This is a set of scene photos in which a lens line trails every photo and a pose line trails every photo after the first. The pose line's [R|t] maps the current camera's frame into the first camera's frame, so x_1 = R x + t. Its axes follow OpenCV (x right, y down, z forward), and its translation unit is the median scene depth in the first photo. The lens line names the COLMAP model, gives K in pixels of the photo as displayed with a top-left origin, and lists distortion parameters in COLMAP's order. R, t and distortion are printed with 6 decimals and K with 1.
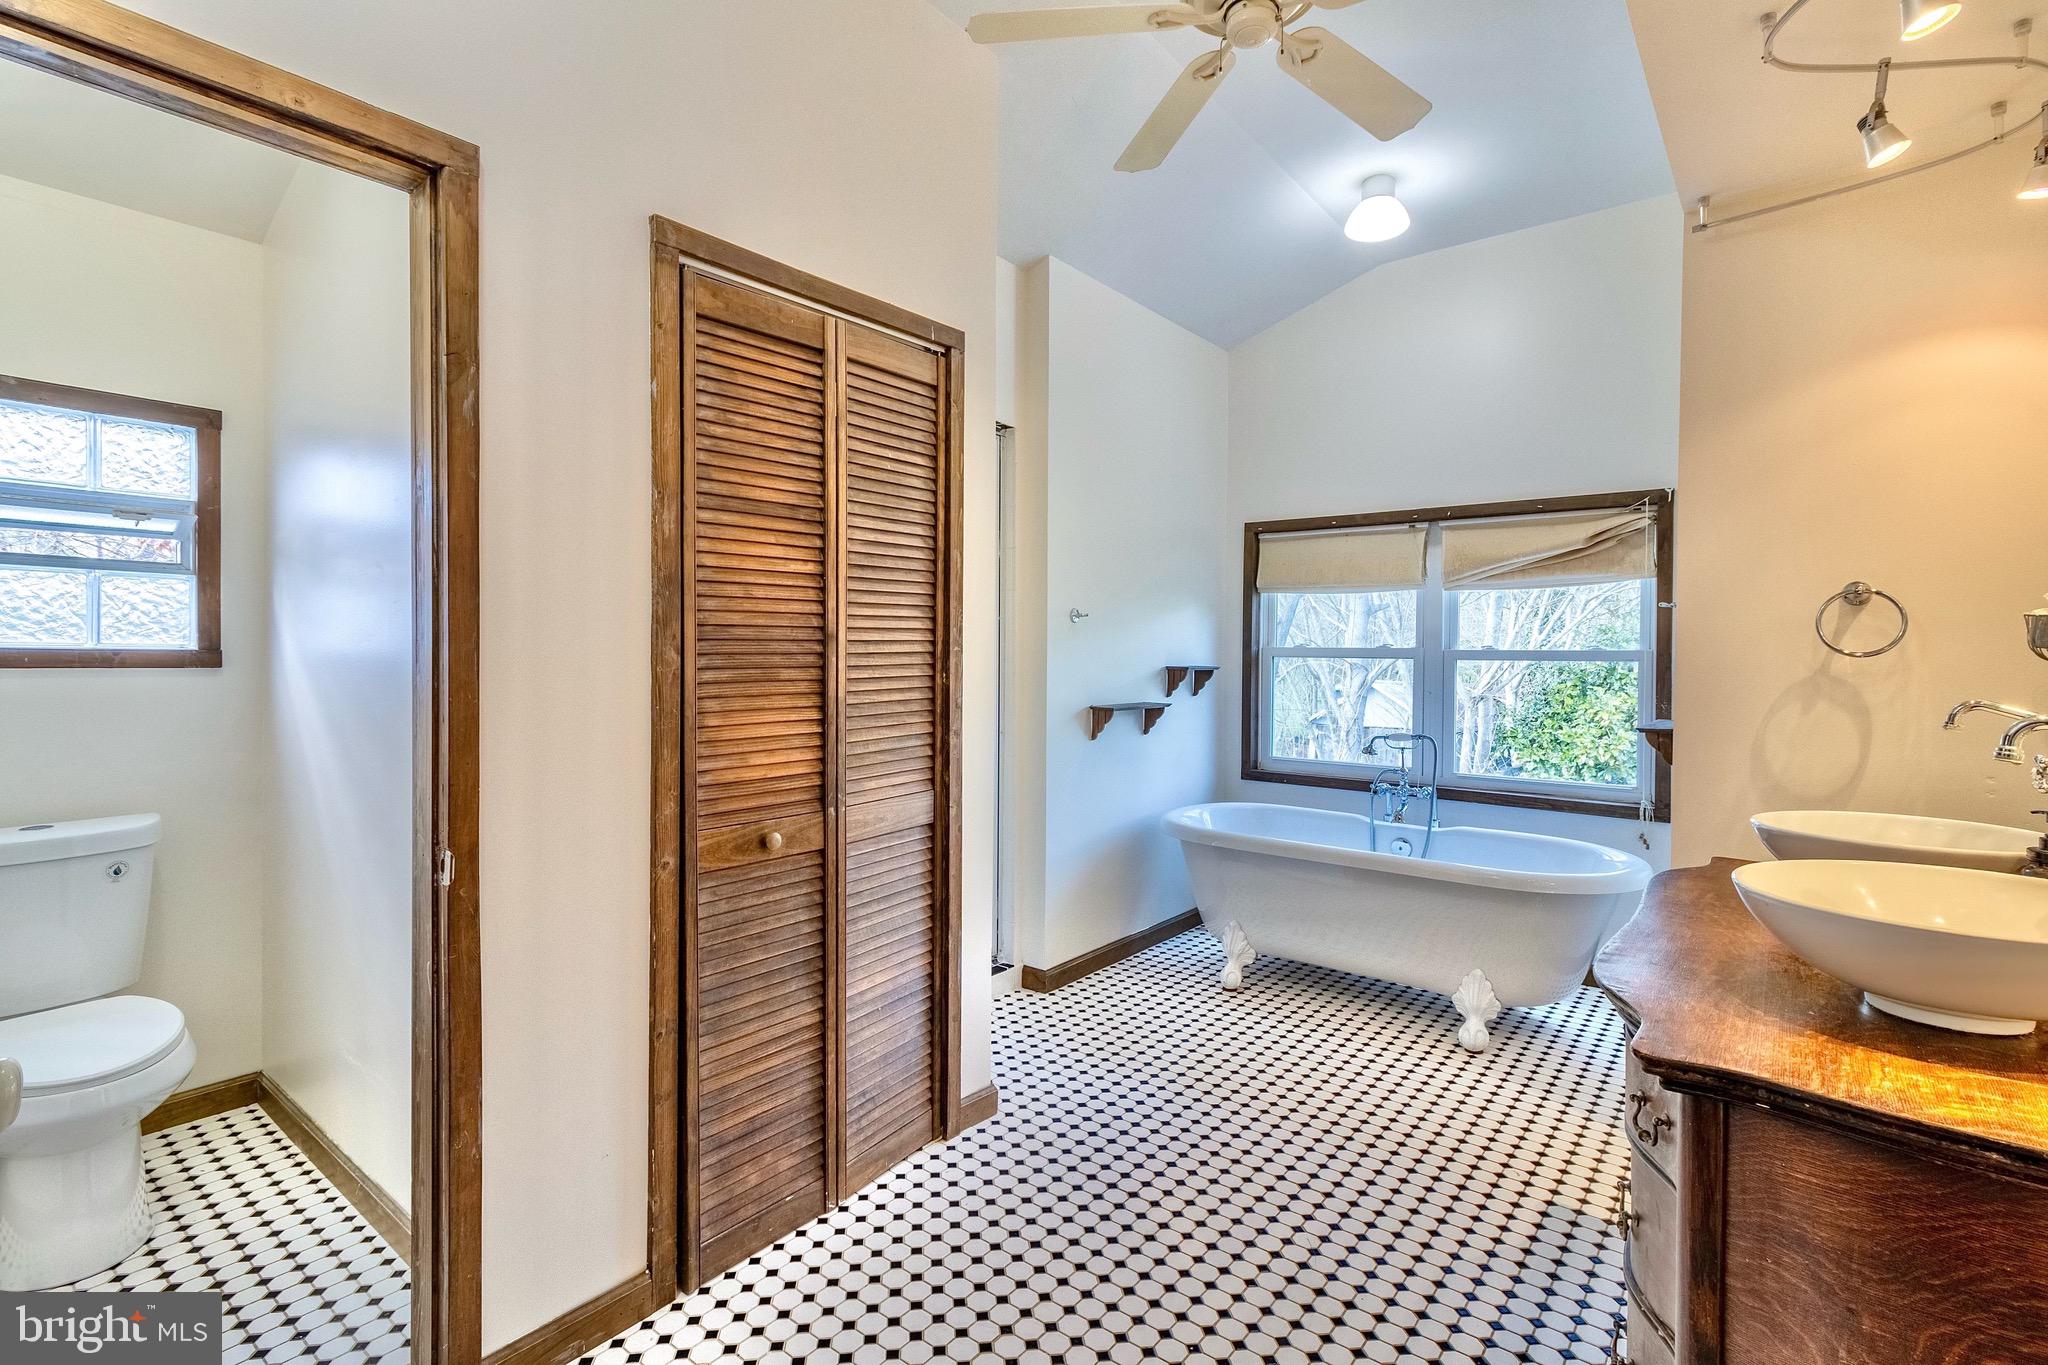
lens RADIAL K [[941.6, 0, 1023.2], [0, 941.6, 661.5], [0, 0, 1]] dist [0.002375, 0.000361]
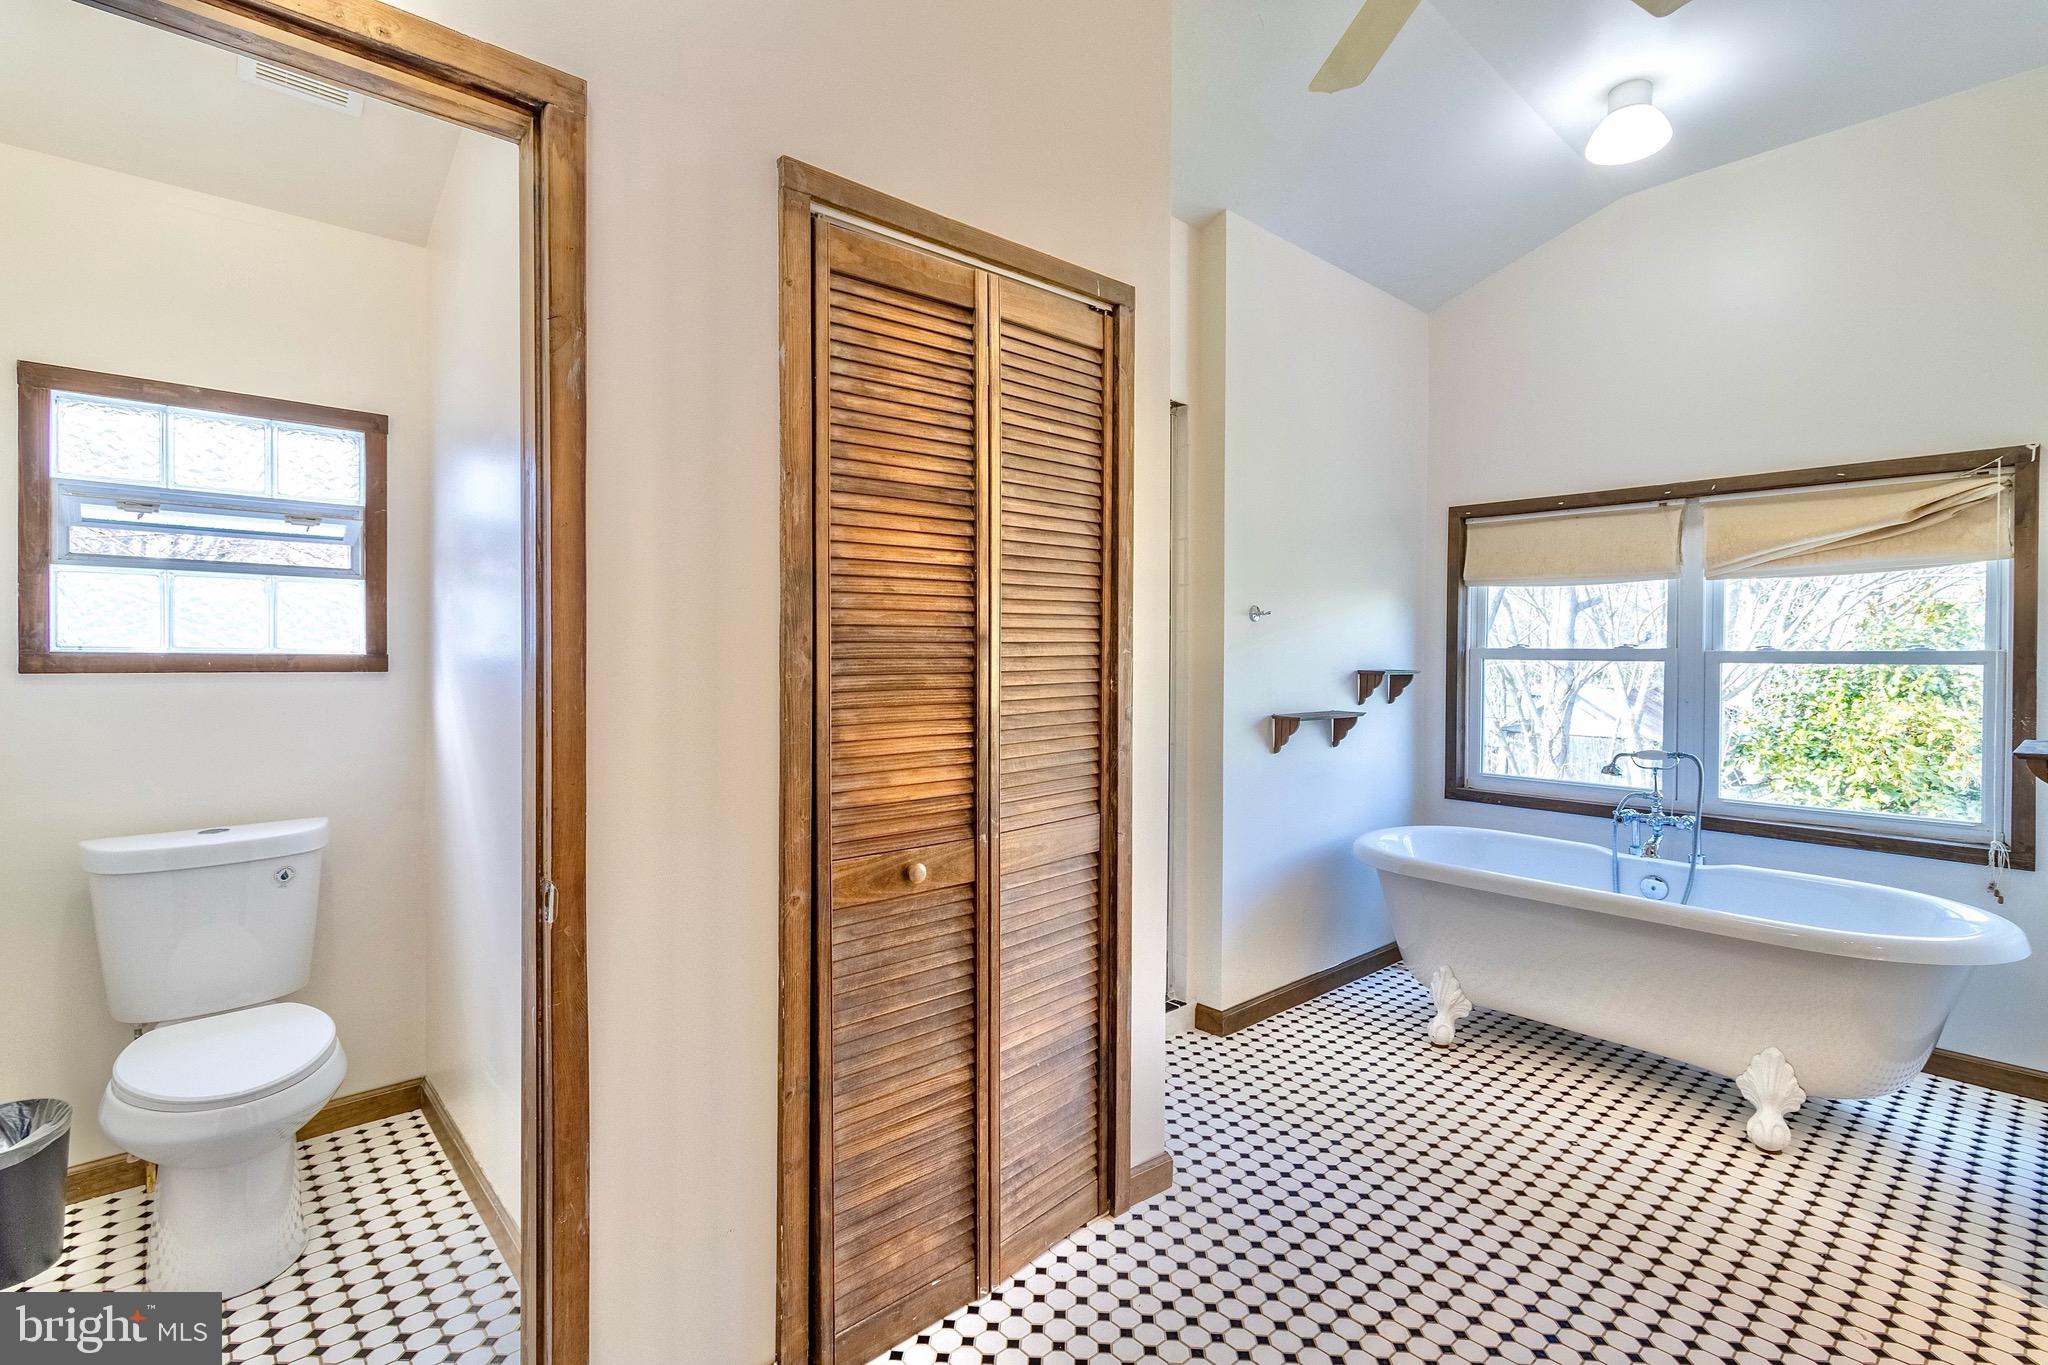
lens RADIAL K [[947.6, 0, 1021.6], [0, 947.6, 660.5], [0, 0, 1]] dist [0.001285, -0.000144]
pose [[0.985663, -0.000759, -0.168722, -0.018011], [0.000223, 0.999995, -0.003194, -0.002378], [0.168724, 0.003110, 0.985658, 0.123814]]
